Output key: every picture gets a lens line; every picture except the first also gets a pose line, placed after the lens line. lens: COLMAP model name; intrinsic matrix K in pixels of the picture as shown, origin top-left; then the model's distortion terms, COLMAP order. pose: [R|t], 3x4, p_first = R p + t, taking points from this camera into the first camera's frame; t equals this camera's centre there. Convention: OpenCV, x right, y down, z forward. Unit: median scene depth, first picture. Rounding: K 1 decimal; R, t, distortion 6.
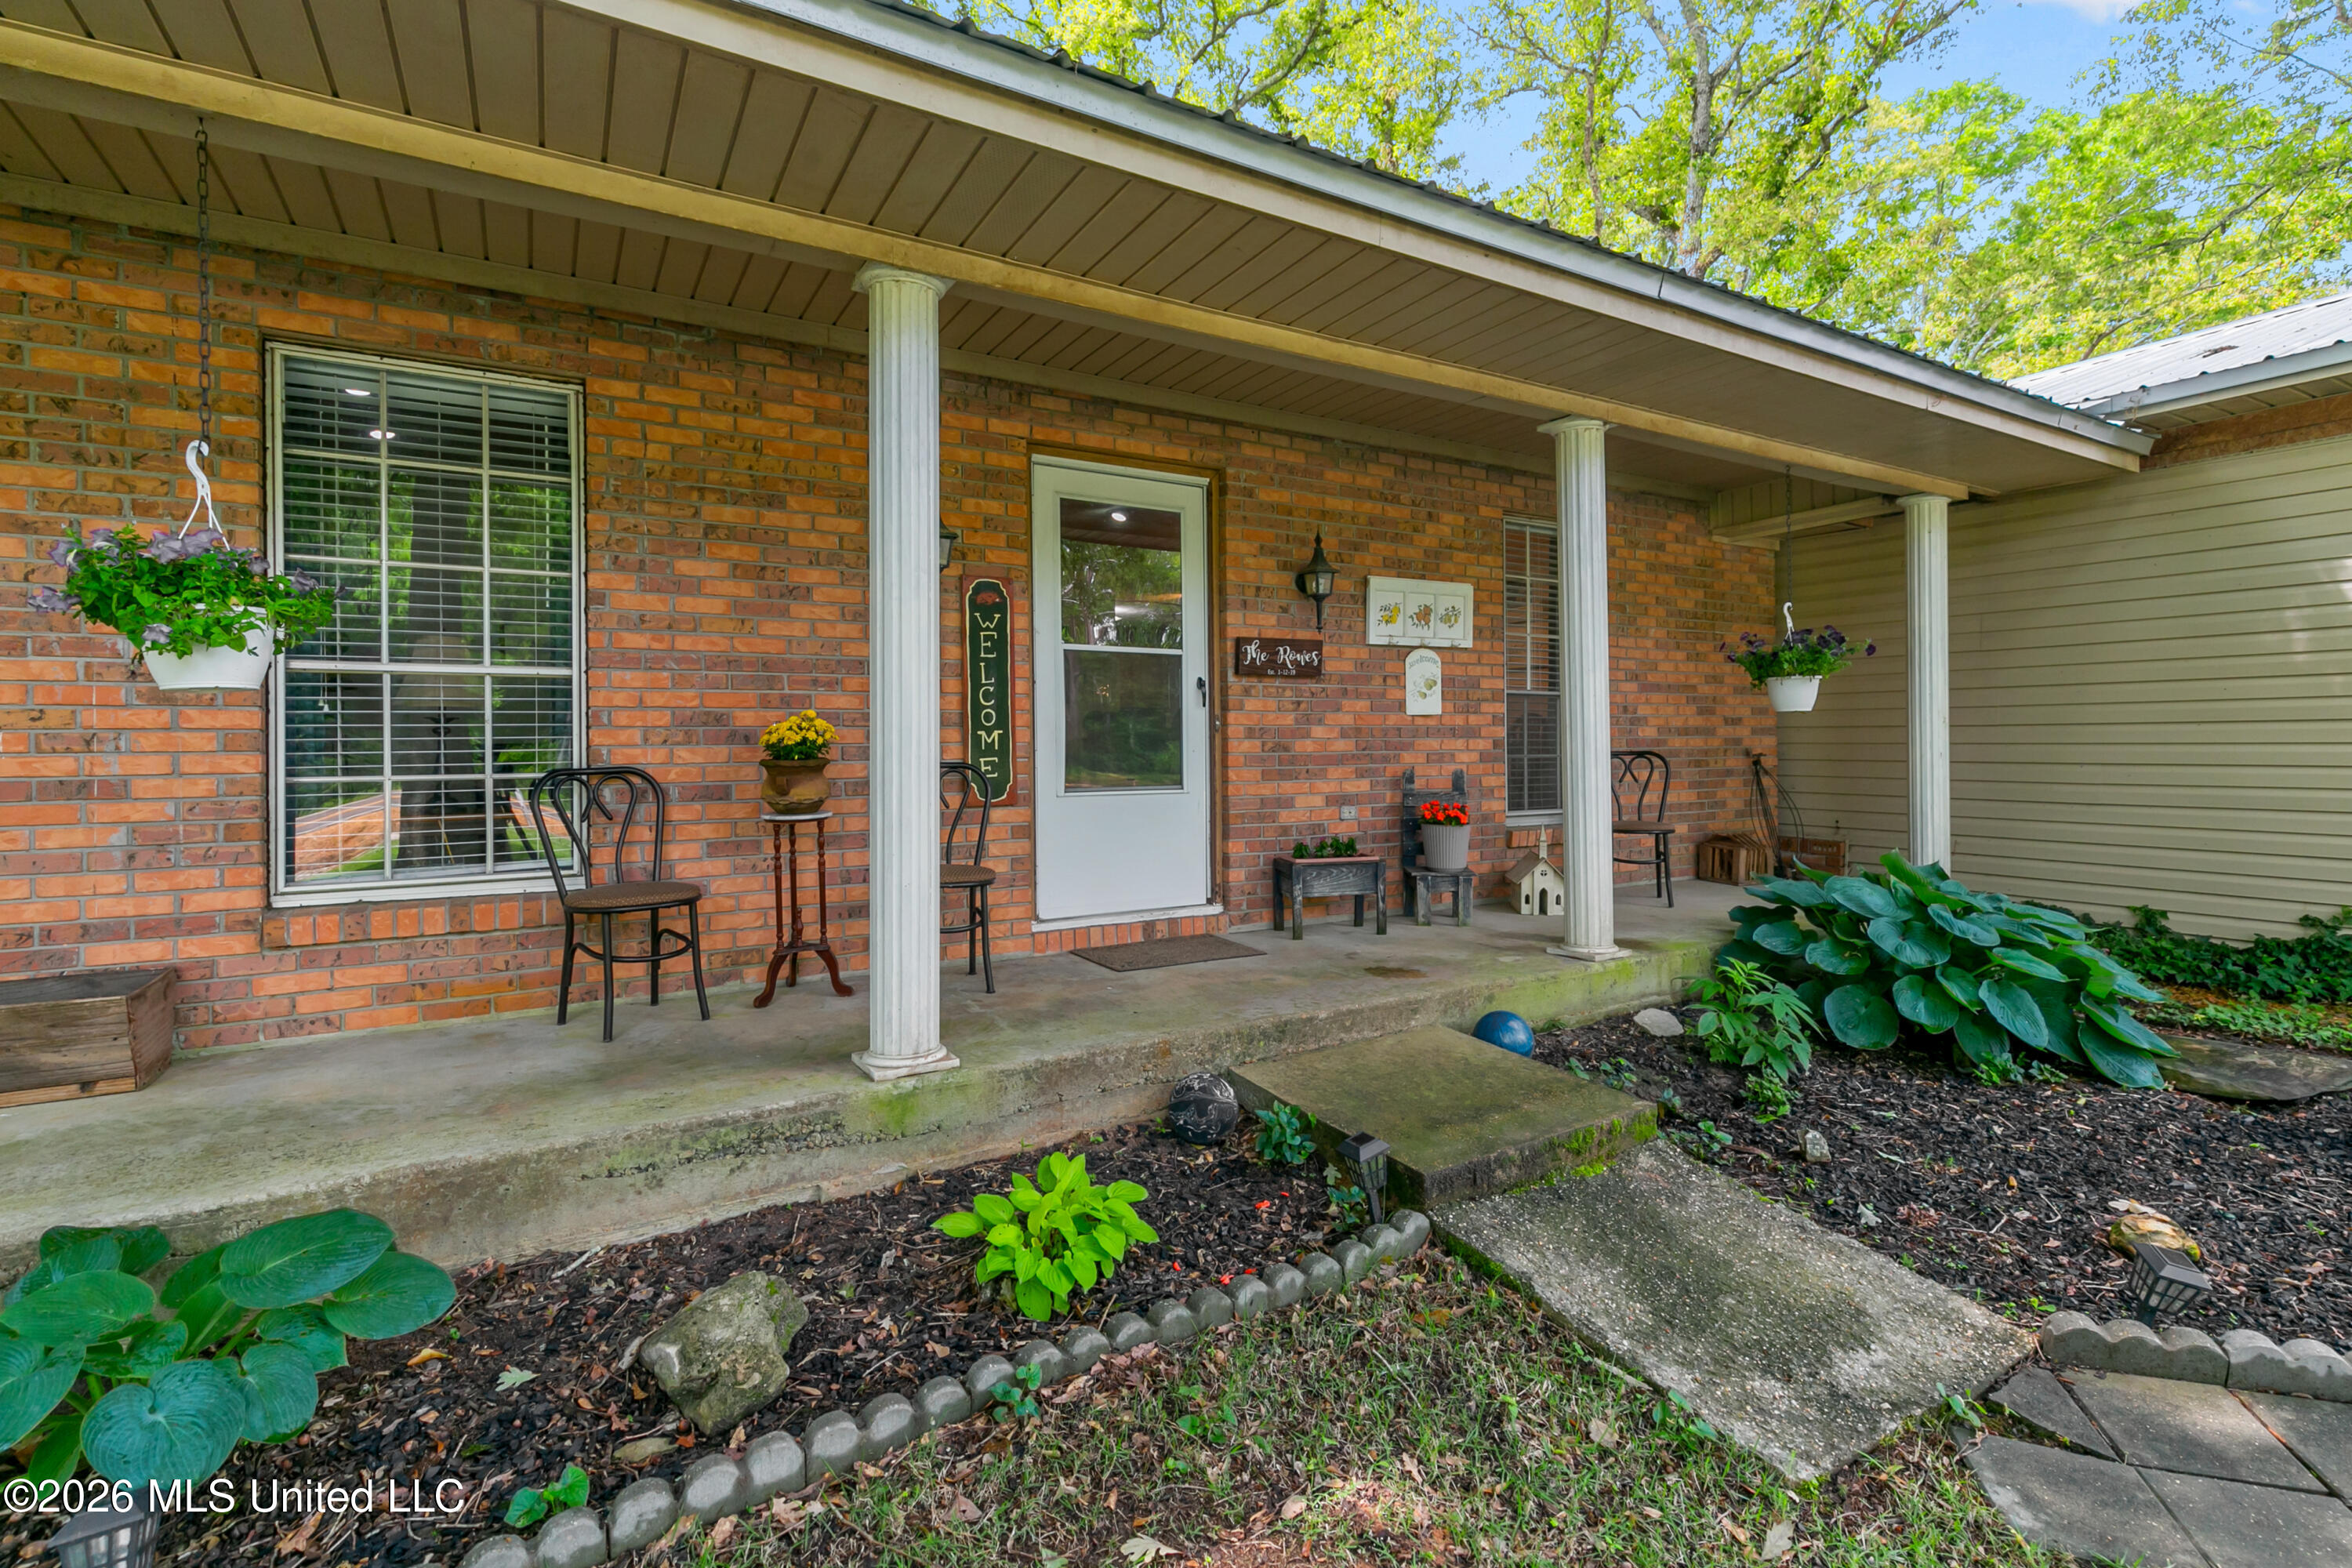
lens RADIAL K [[1064.5, 0, 1159.7], [0, 1064.5, 737.6], [0, 0, 1]] dist [0.008824, -0.002734]
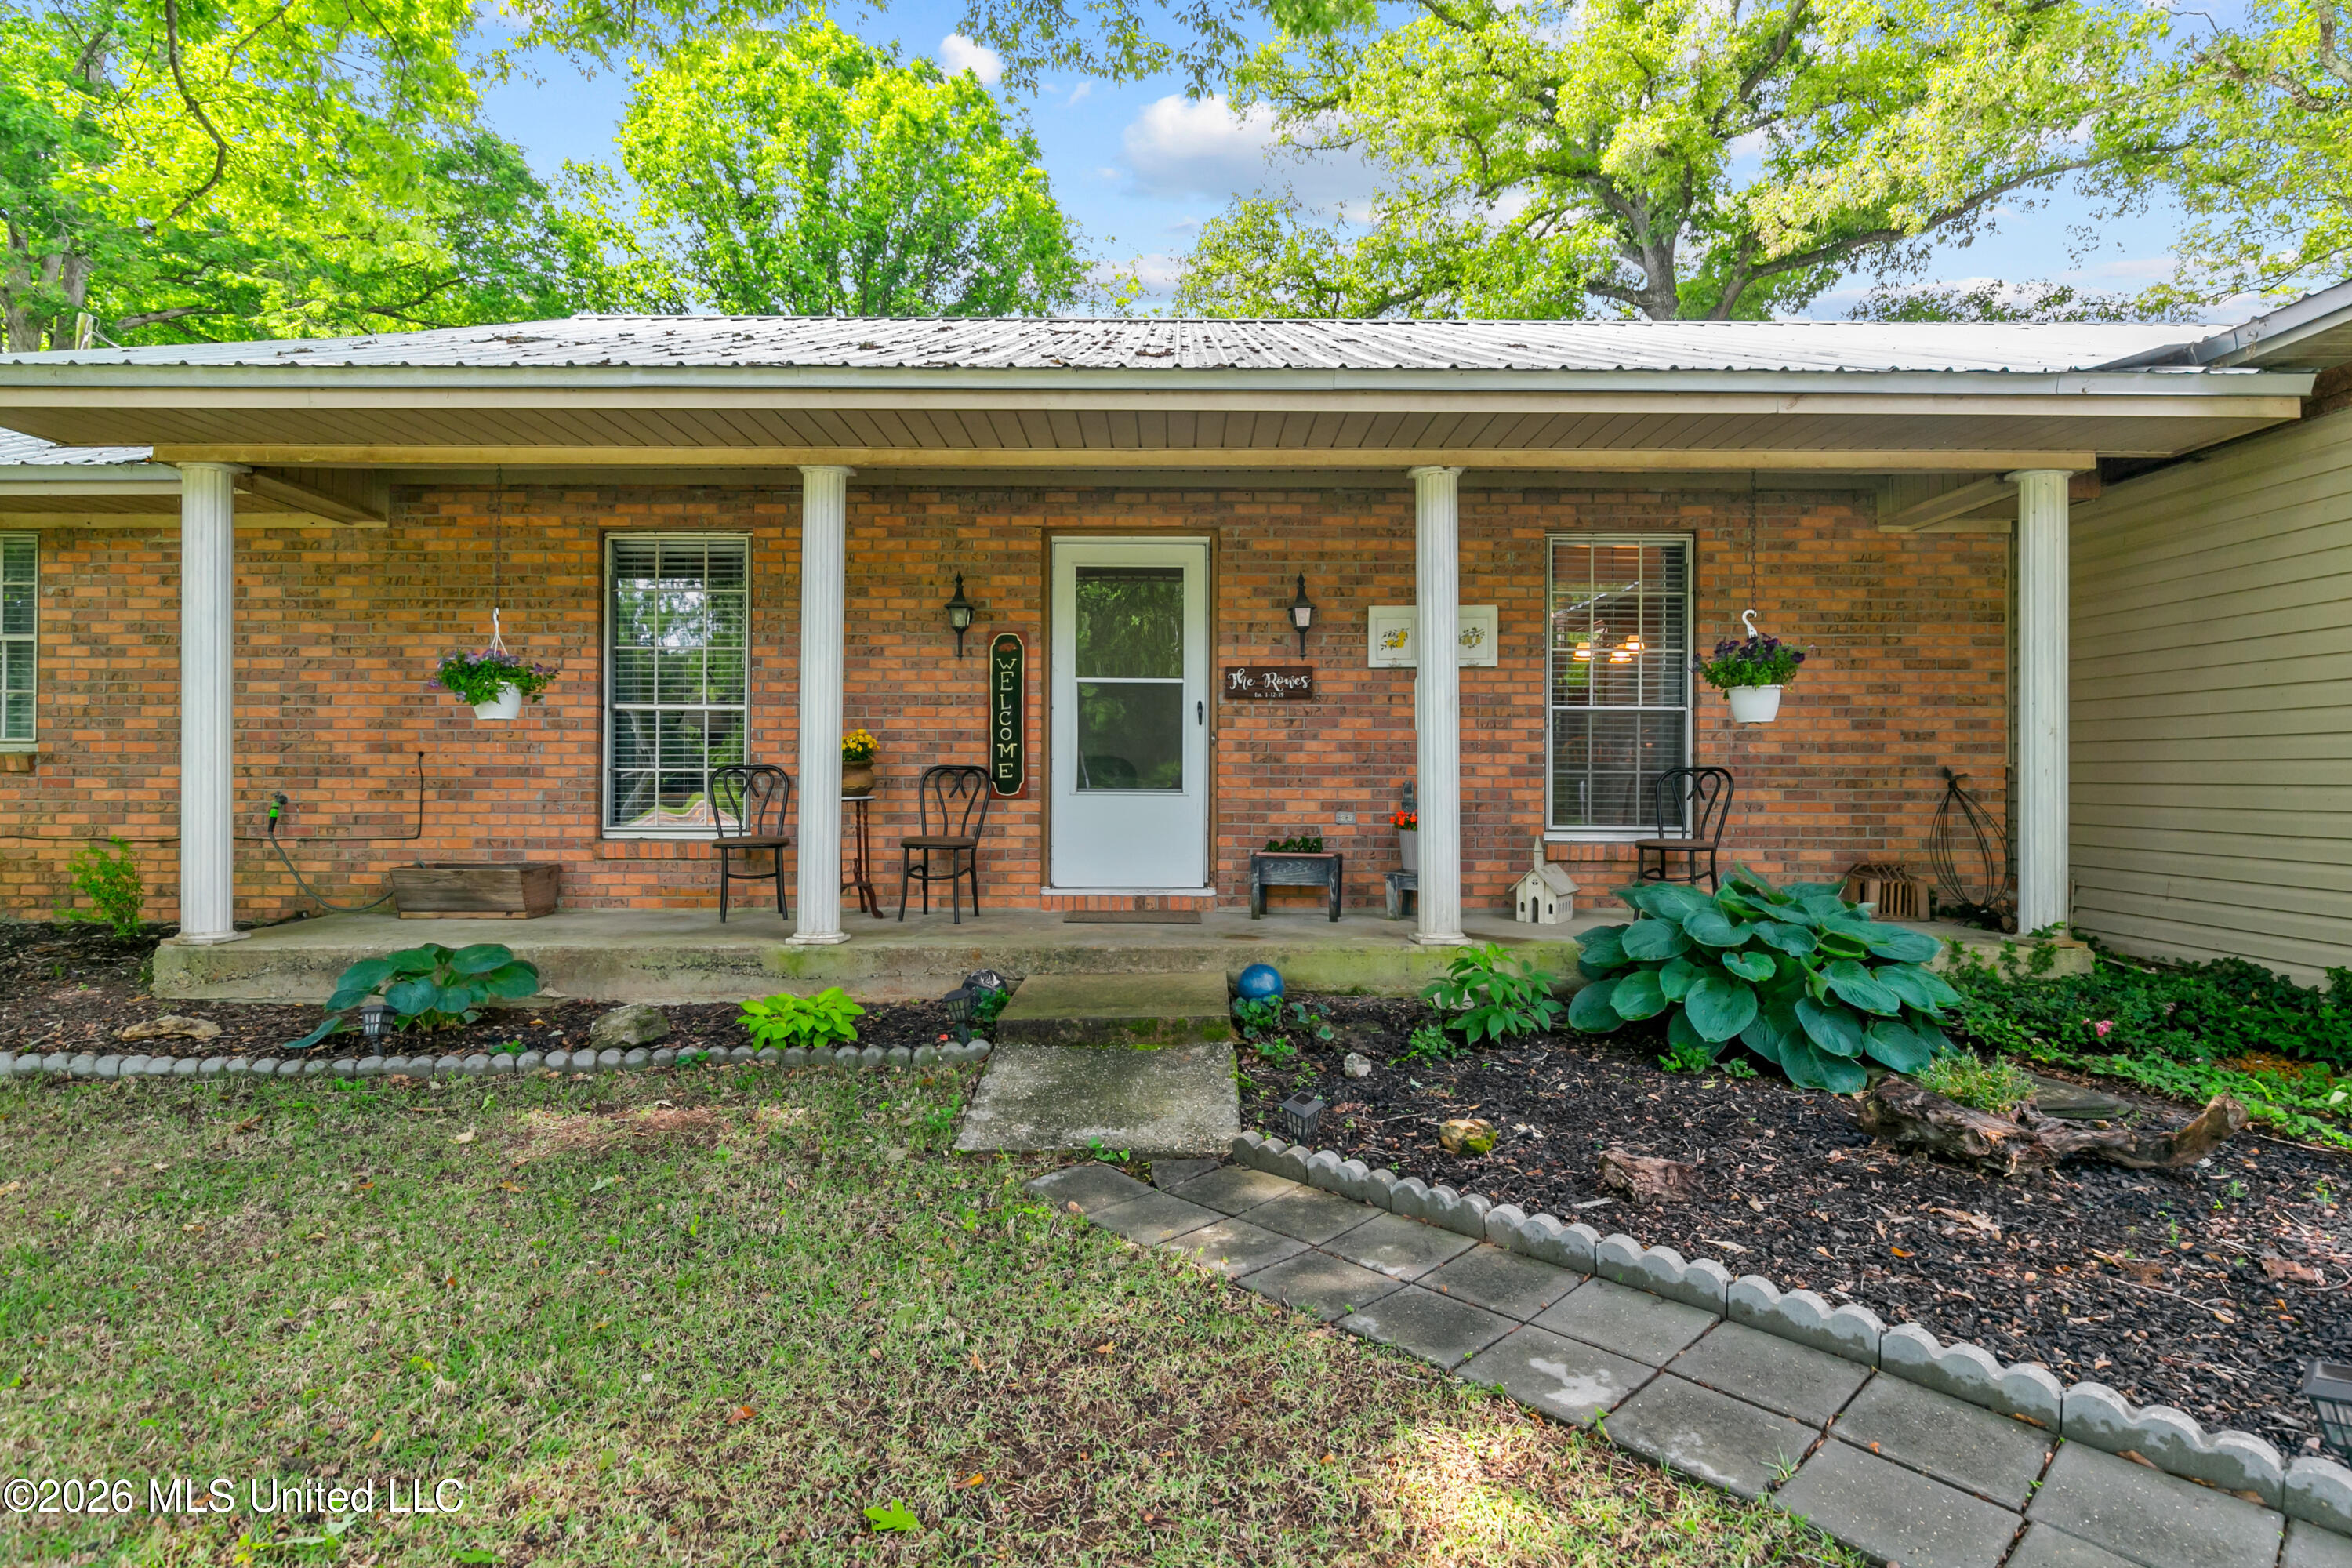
lens RADIAL K [[1213.2, 0, 1180.9], [0, 1213.2, 760.6], [0, 0, 1]] dist [-0.000817, -0.000405]
pose [[0.867763, 0.002211, -0.496973, 0.718210], [-0.006654, 0.999952, -0.007169, 0.021921], [0.496934, 0.009528, 0.867736, -0.216130]]
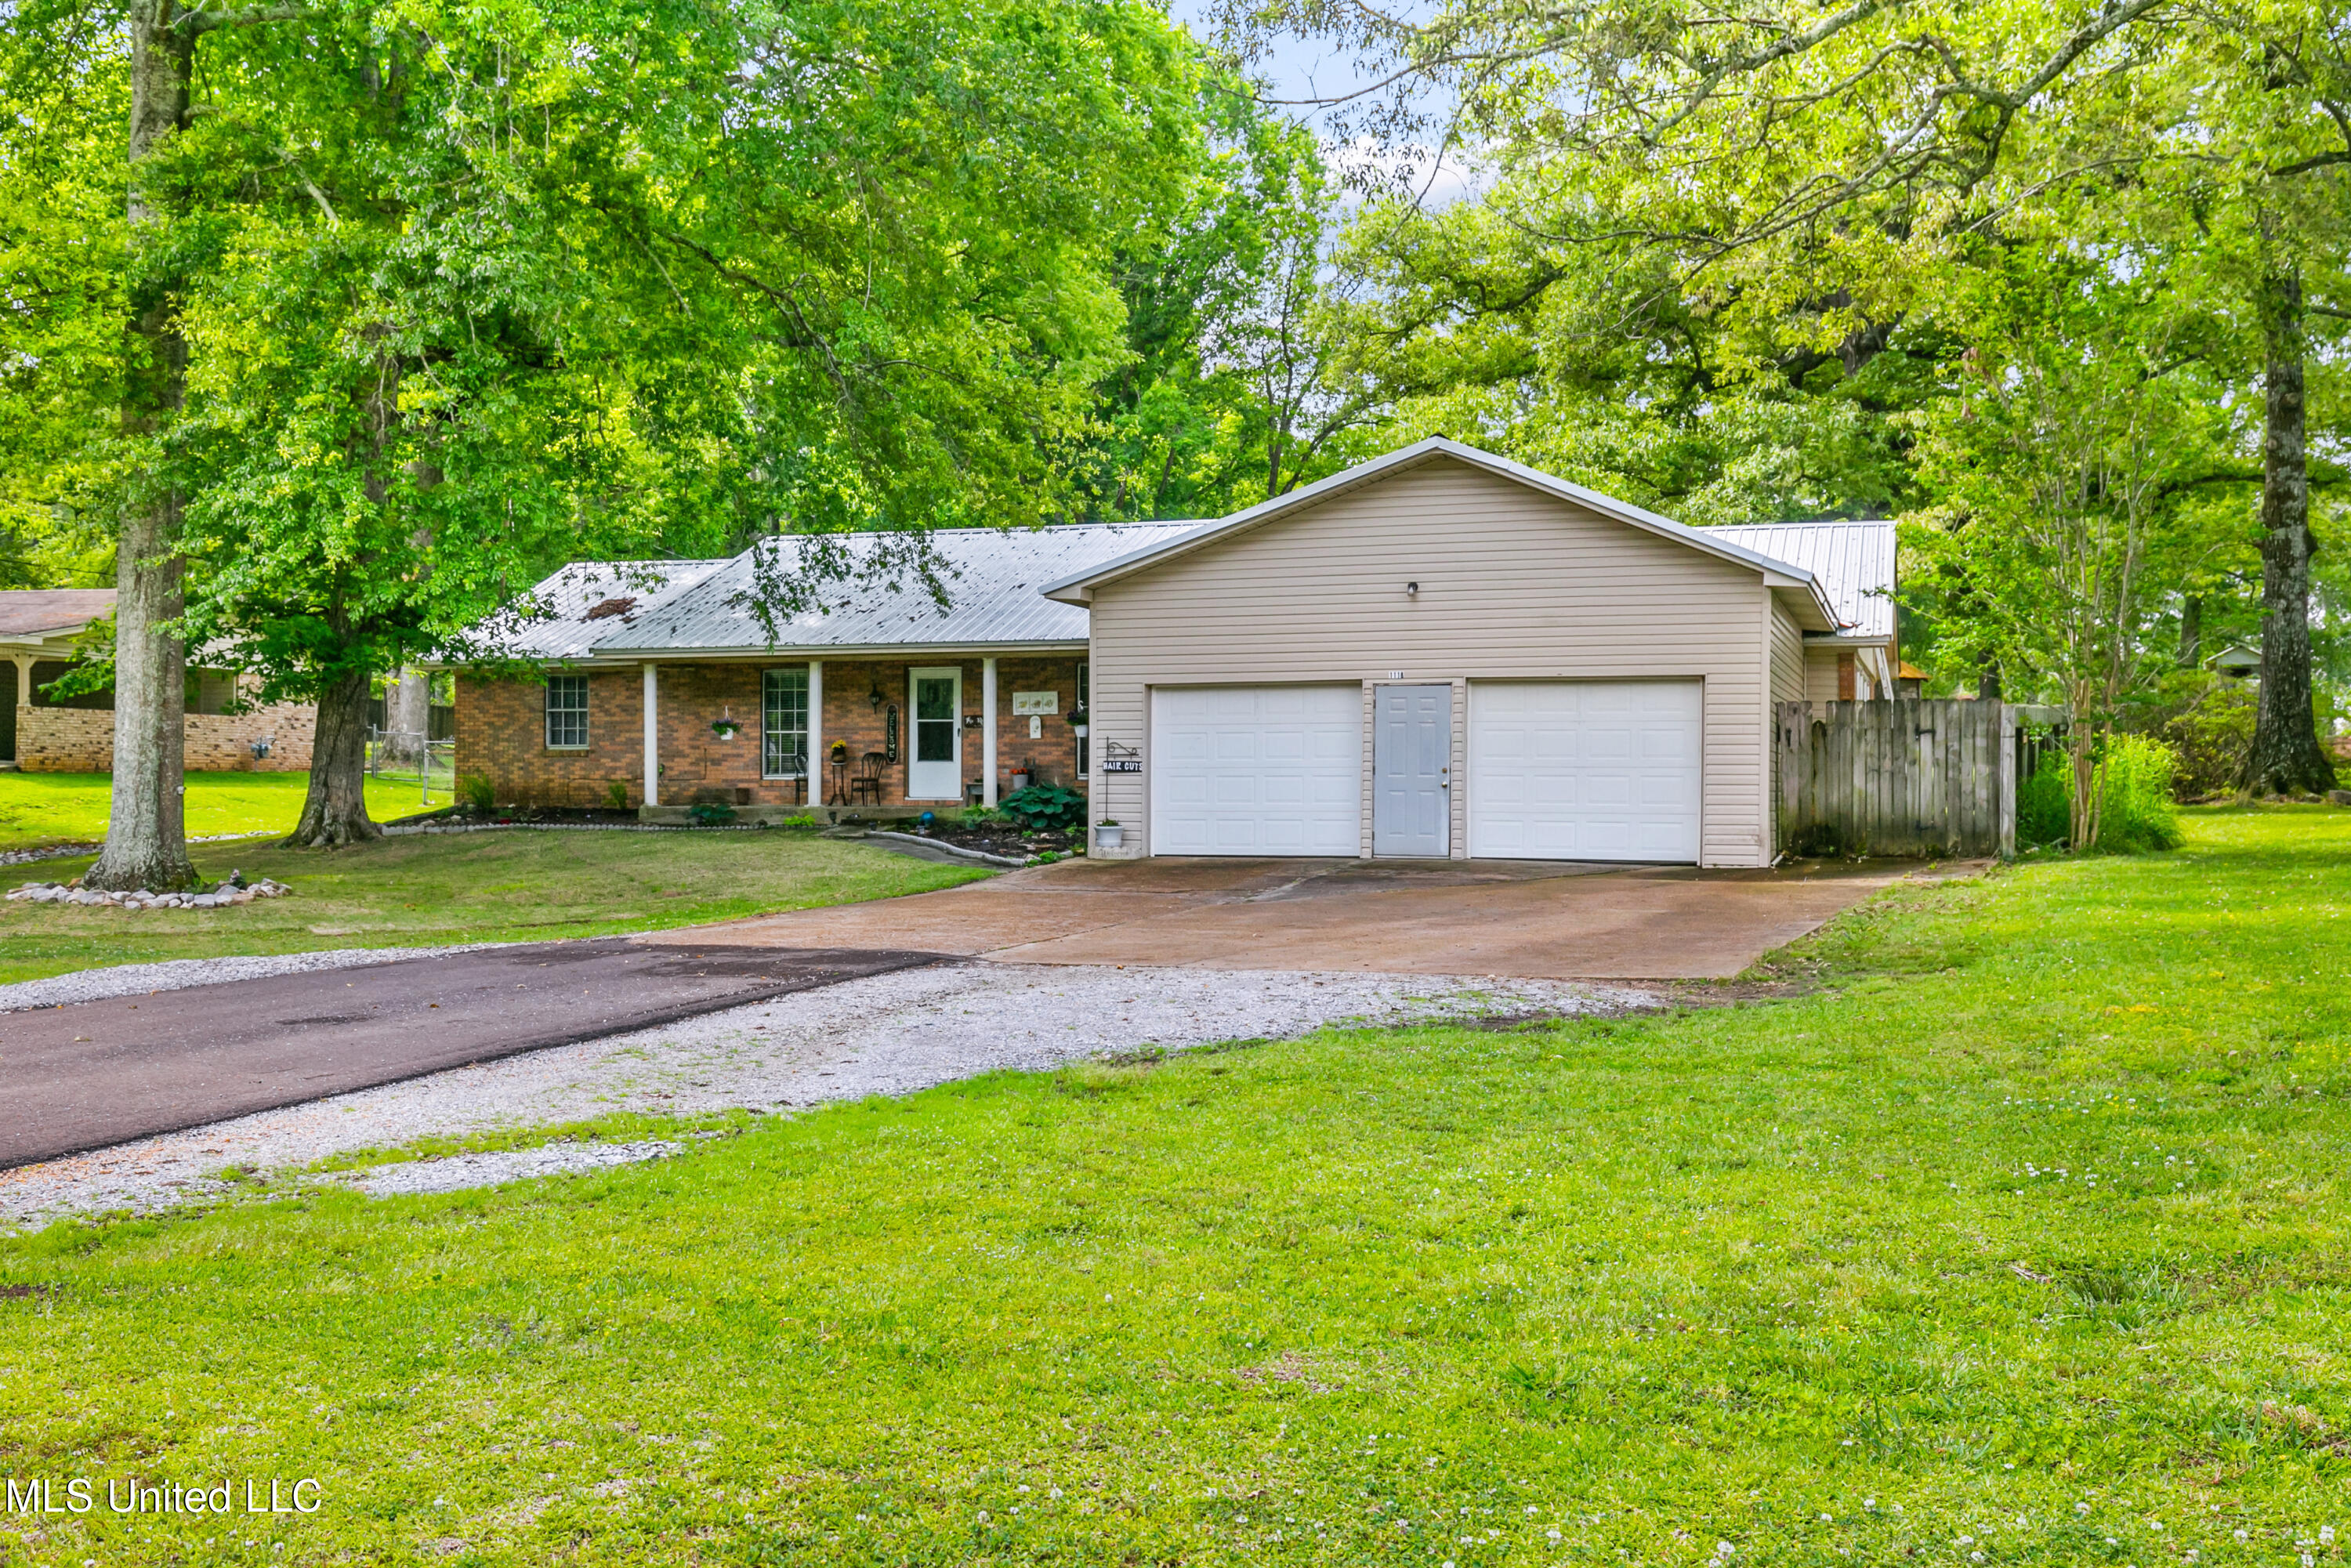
lens RADIAL K [[2190.1, 0, 1181.5], [0, 2190.1, 779.6], [0, 0, 1]] dist [0.004042, 0.000000]
pose [[0.663986, 0.010603, -0.747670, 5.610183], [-0.000897, 0.999910, 0.013384, 0.011527], [0.747744, -0.008216, 0.663936, -3.005081]]
